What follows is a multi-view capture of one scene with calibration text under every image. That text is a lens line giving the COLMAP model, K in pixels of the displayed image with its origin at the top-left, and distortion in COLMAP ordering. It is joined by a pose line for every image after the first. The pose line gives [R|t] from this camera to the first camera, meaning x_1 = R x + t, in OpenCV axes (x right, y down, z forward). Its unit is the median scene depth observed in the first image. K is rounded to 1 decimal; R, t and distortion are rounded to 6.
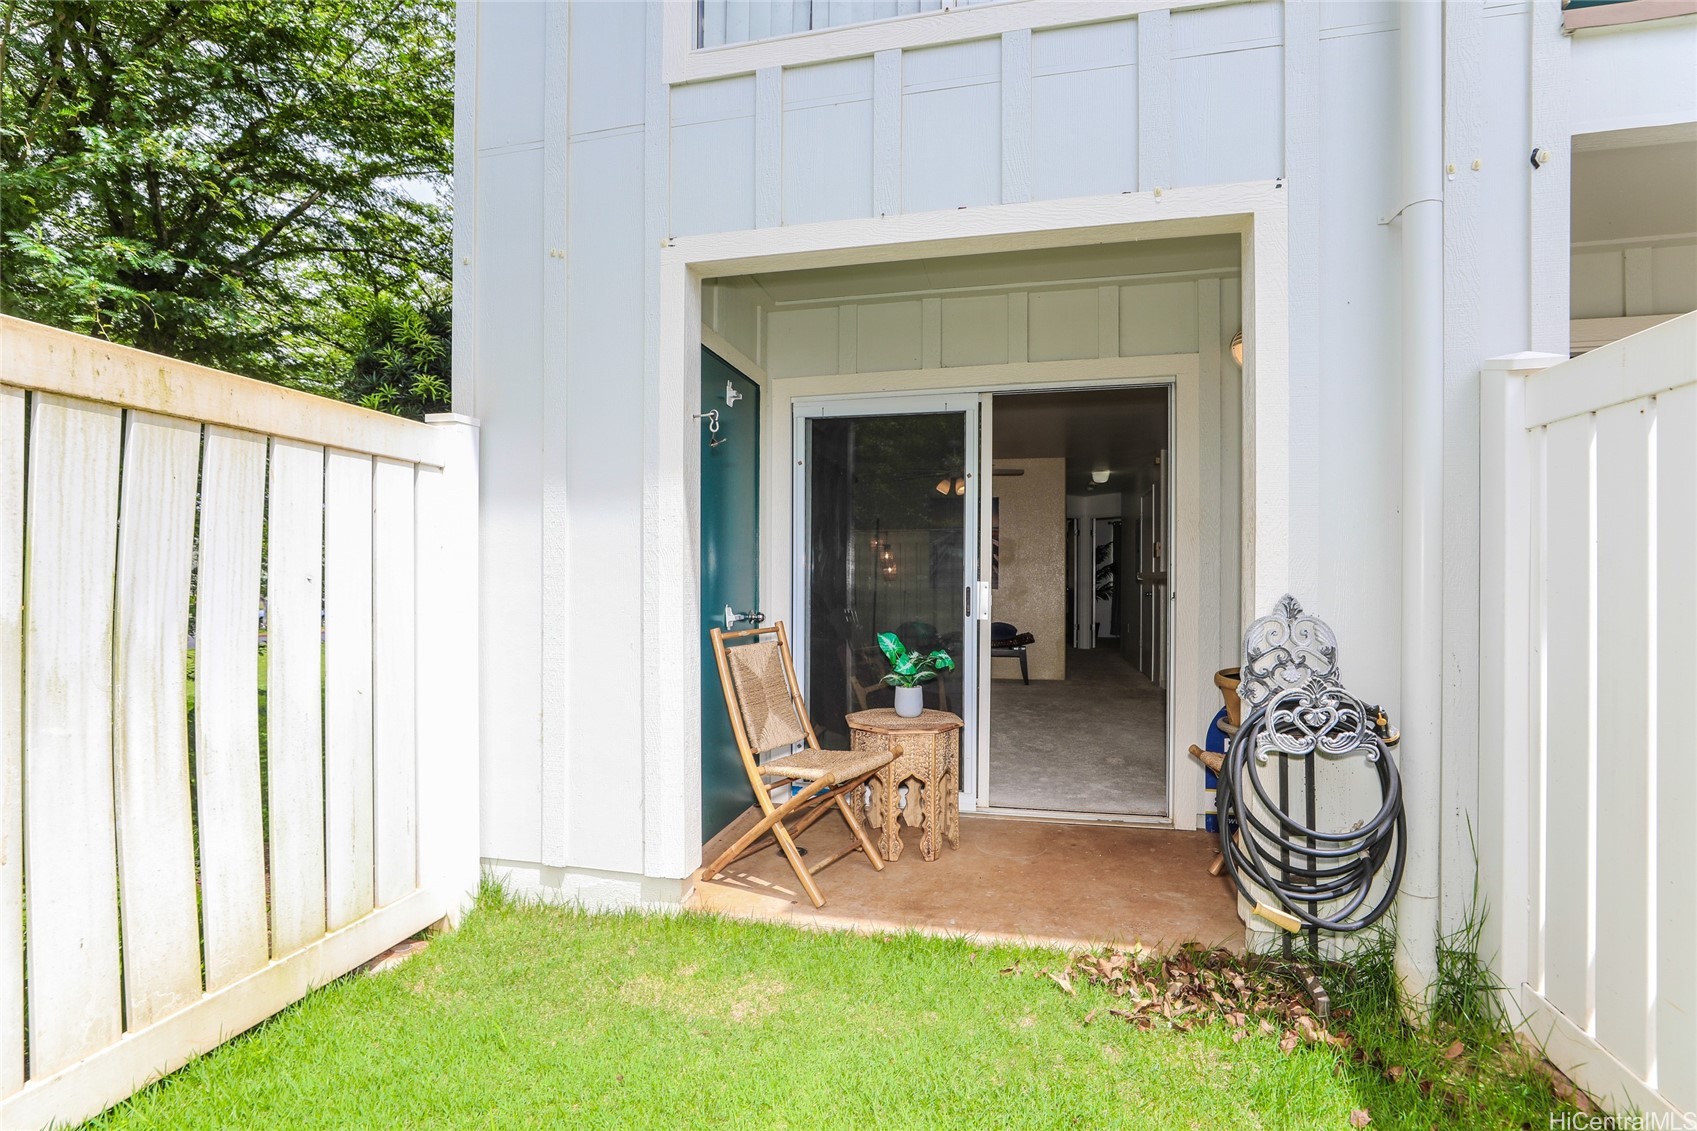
lens RADIAL K [[788.9, 0, 851.1], [0, 788.9, 578.1], [0, 0, 1]] dist [-0.001684, 0.000171]
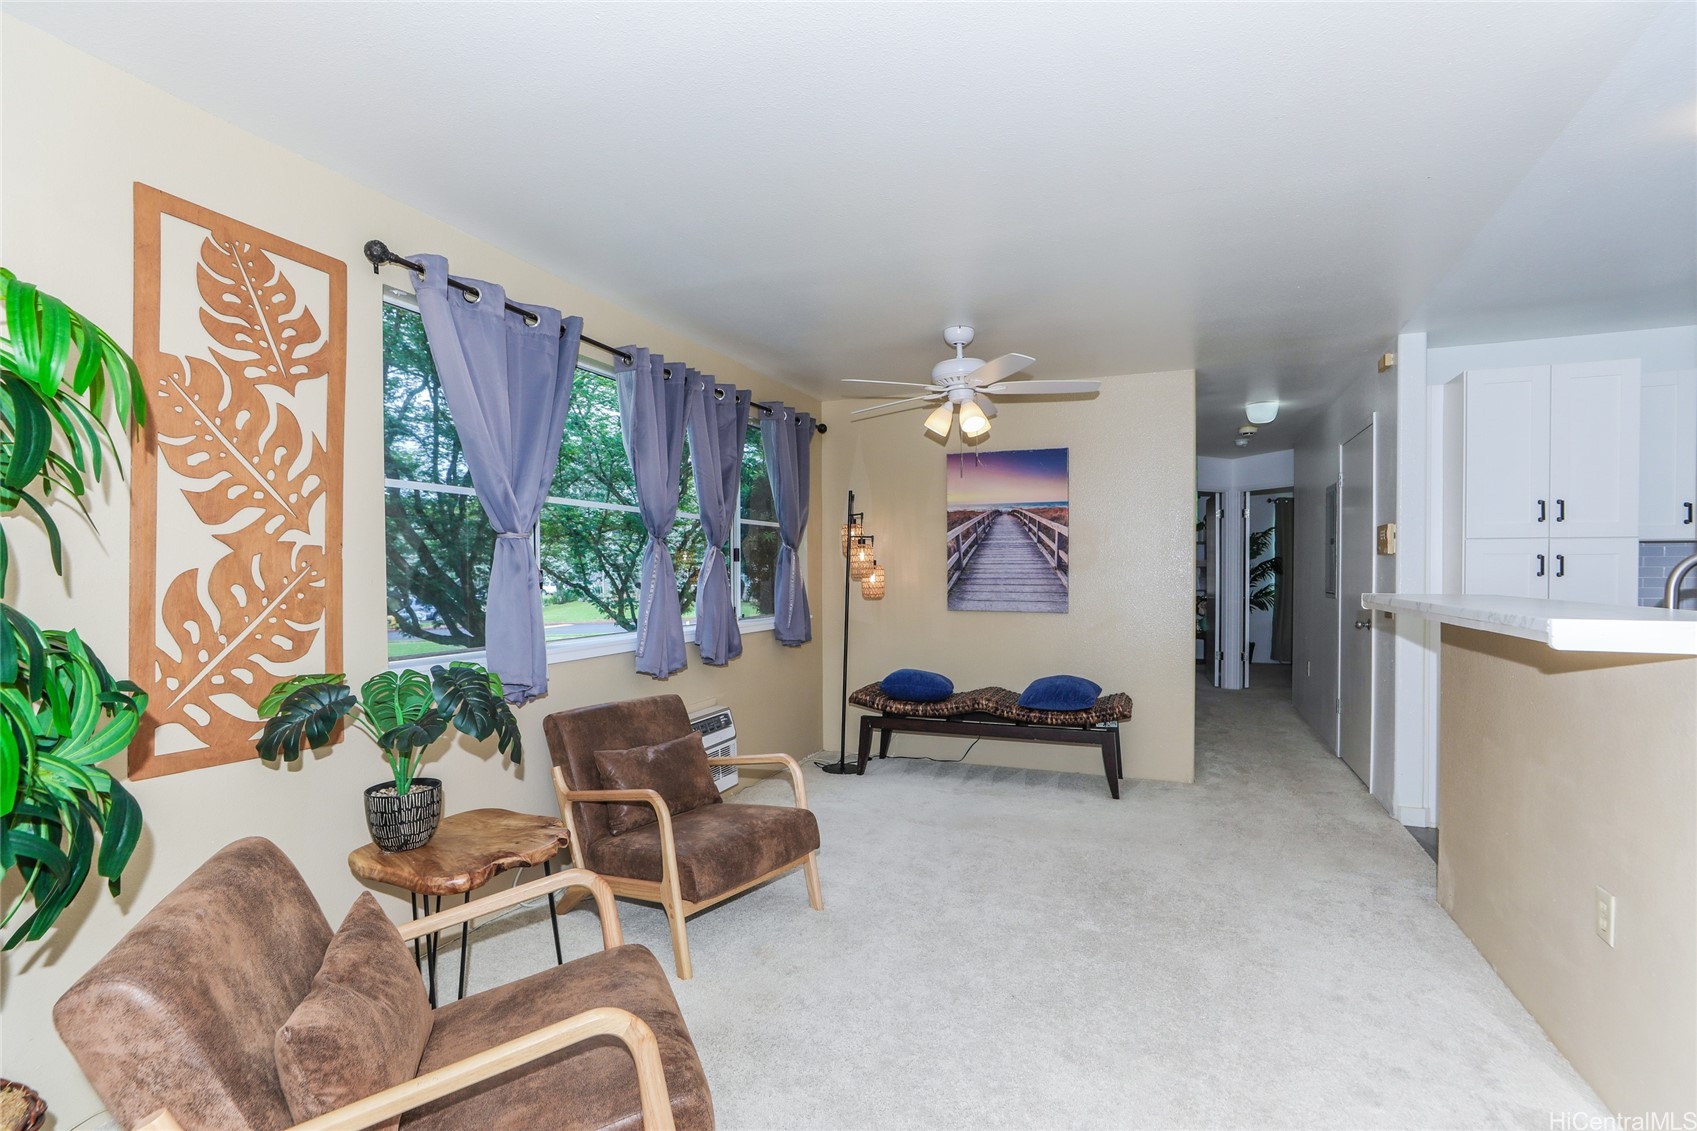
lens RADIAL K [[793.4, 0, 849.5], [0, 793.4, 569.6], [0, 0, 1]] dist [-0.001018, -0.000049]
pose [[0.987102, -0.004413, -0.160029, 0.090971], [0.004409, 0.999990, -0.000377, -0.012581], [0.160029, -0.000334, 0.987112, 0.310135]]
